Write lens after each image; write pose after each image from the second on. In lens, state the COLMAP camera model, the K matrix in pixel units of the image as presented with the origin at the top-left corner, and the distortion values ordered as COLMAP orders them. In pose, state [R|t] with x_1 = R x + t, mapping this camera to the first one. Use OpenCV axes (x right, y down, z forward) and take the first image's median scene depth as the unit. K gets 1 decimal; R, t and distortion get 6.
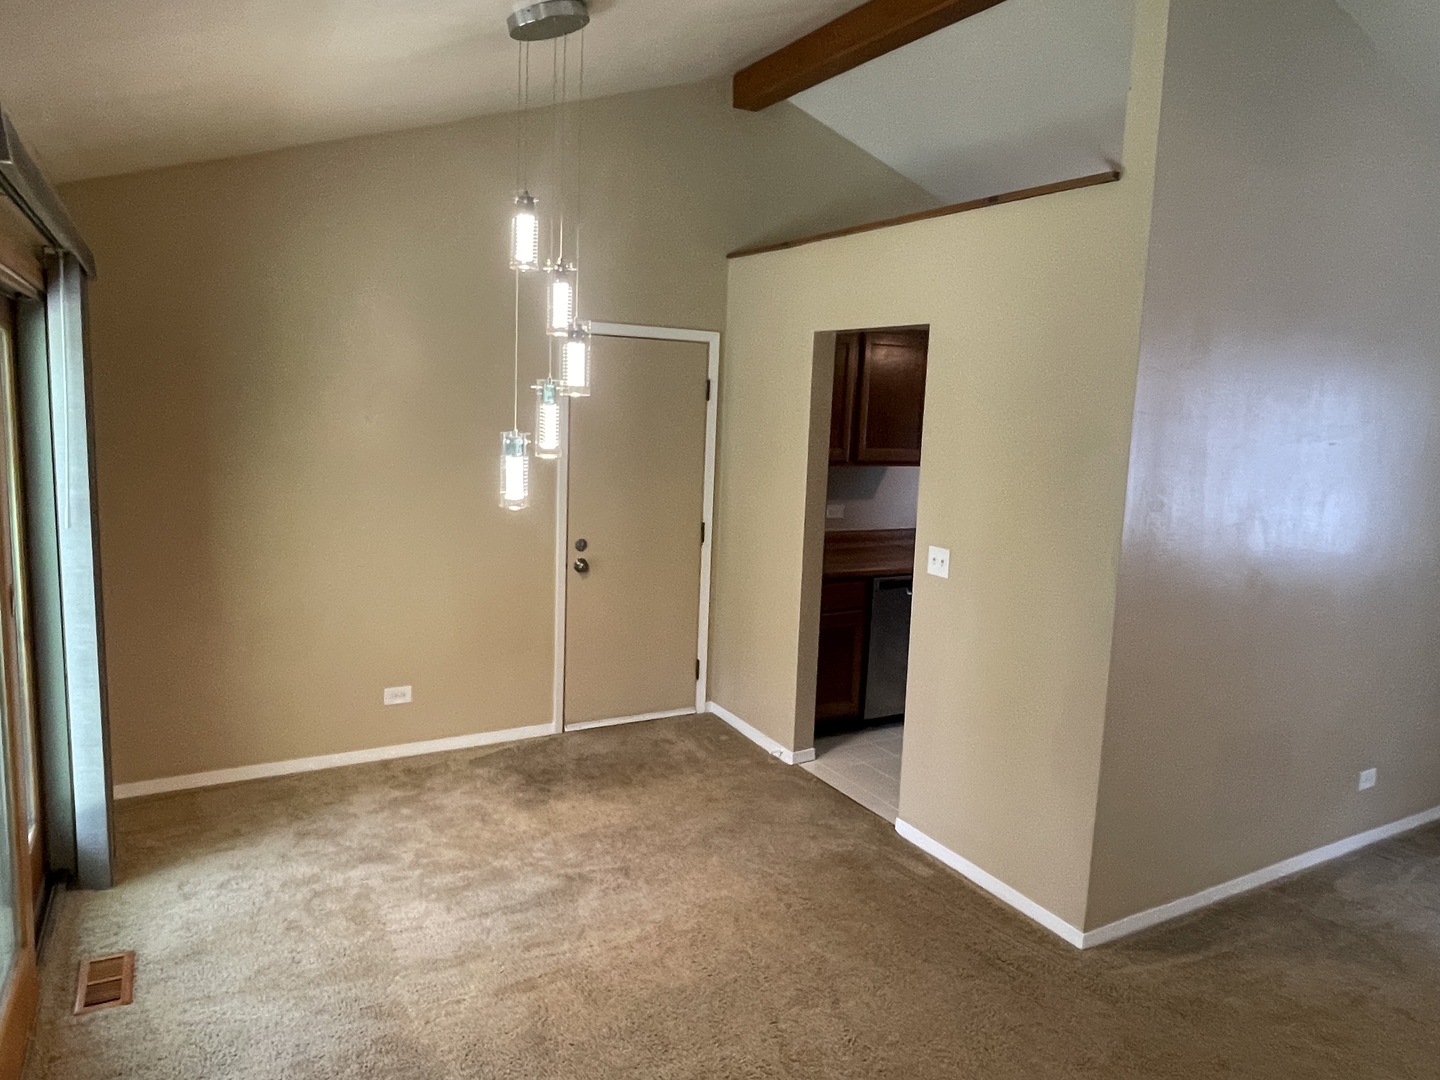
lens RADIAL K [[945.3, 0, 713.7], [0, 945.3, 534.4], [0, 0, 1]] dist [0.001678, -0.023238]
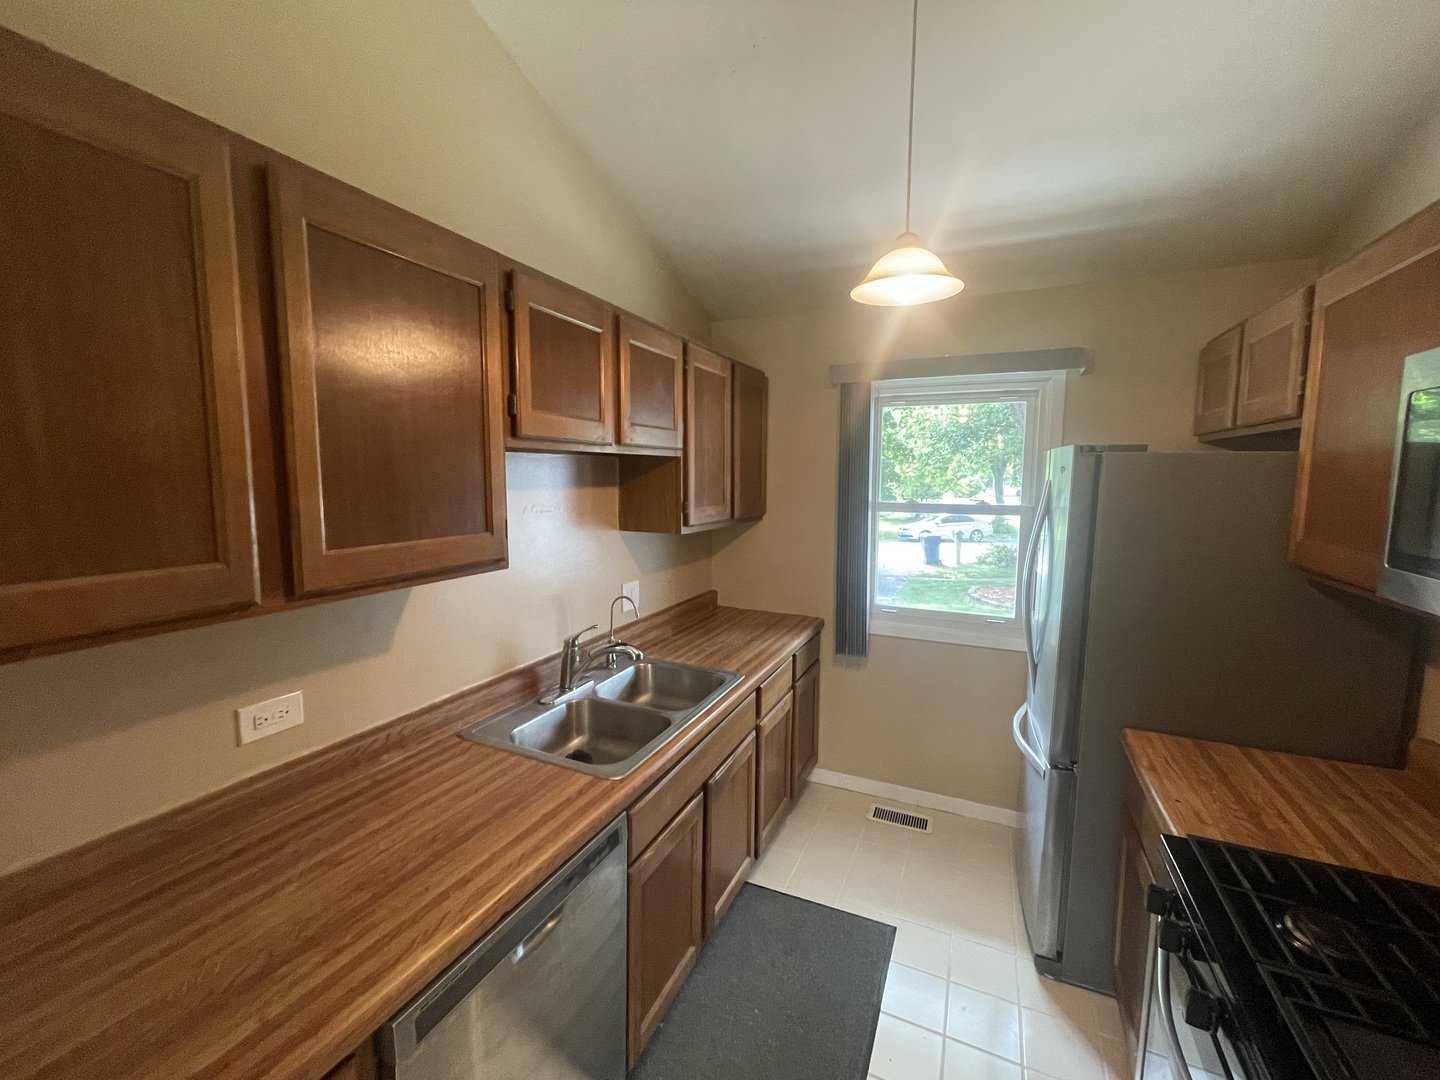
lens RADIAL K [[579.7, 0, 720.0], [0, 579.7, 540.0], [0, 0, 1]] dist [-0.000111, -0.000007]
pose [[0.813319, -0.096762, 0.573715, 0.153497], [0.107122, 0.994120, 0.015807, -0.080908], [-0.571871, 0.048601, 0.818903, 0.745181]]
